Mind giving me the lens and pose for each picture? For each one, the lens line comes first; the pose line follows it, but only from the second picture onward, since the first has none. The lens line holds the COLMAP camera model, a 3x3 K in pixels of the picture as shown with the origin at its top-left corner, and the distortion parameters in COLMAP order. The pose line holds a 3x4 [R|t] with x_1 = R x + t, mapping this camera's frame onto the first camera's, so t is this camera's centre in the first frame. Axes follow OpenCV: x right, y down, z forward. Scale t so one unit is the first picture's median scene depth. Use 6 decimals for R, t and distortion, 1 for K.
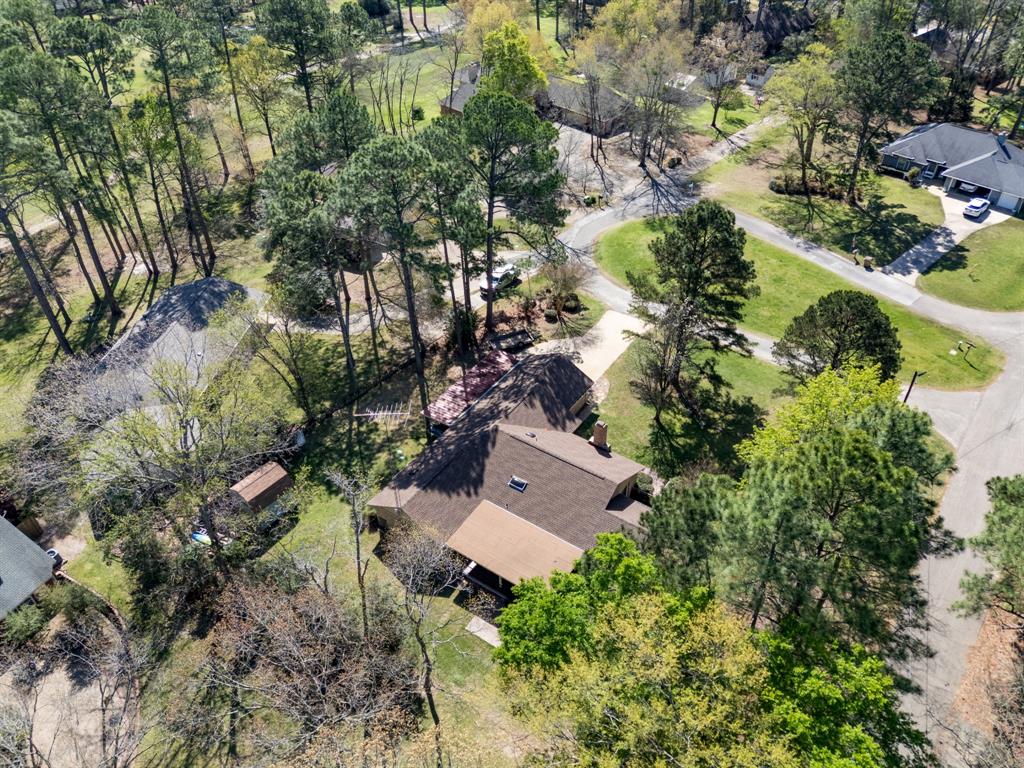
lens RADIAL K [[733.0, 0, 512.0], [0, 733.0, 384.0], [0, 0, 1]] dist [0.087358, -0.105647]
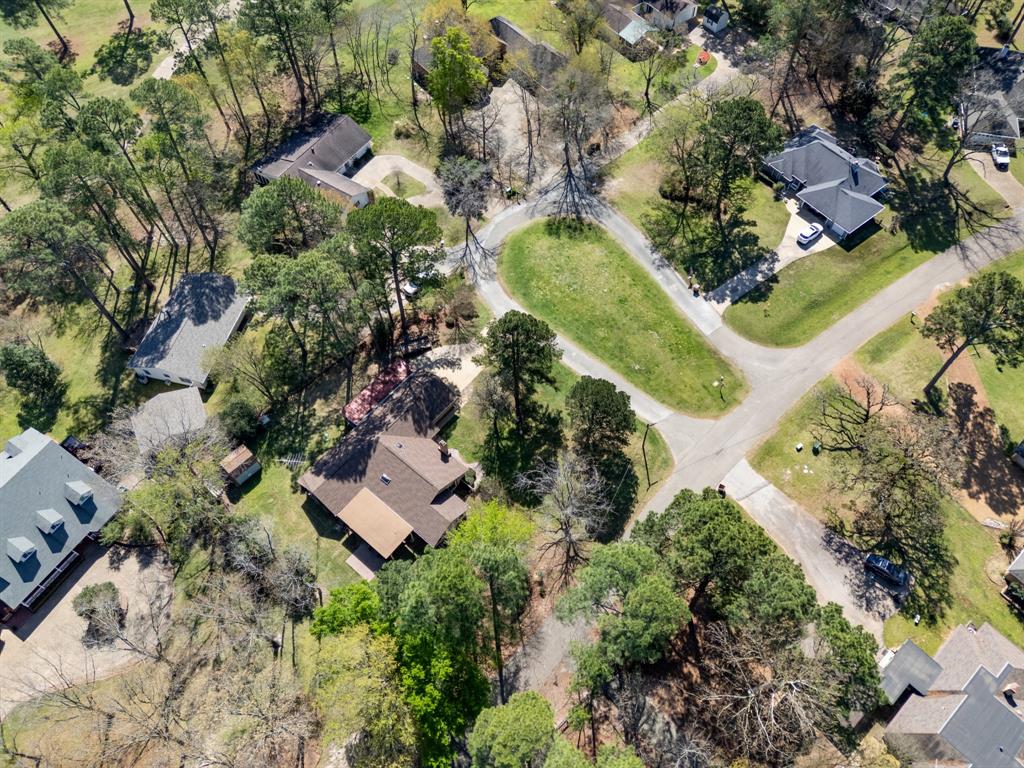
lens RADIAL K [[718.2, 0, 512.0], [0, 718.2, 384.0], [0, 0, 1]] dist [0.078528, -0.136795]
pose [[0.994607, 0.086373, -0.057410, 0.278262], [-0.062695, 0.941689, 0.330593, -0.470725], [0.082617, -0.325210, 0.942026, -0.338887]]
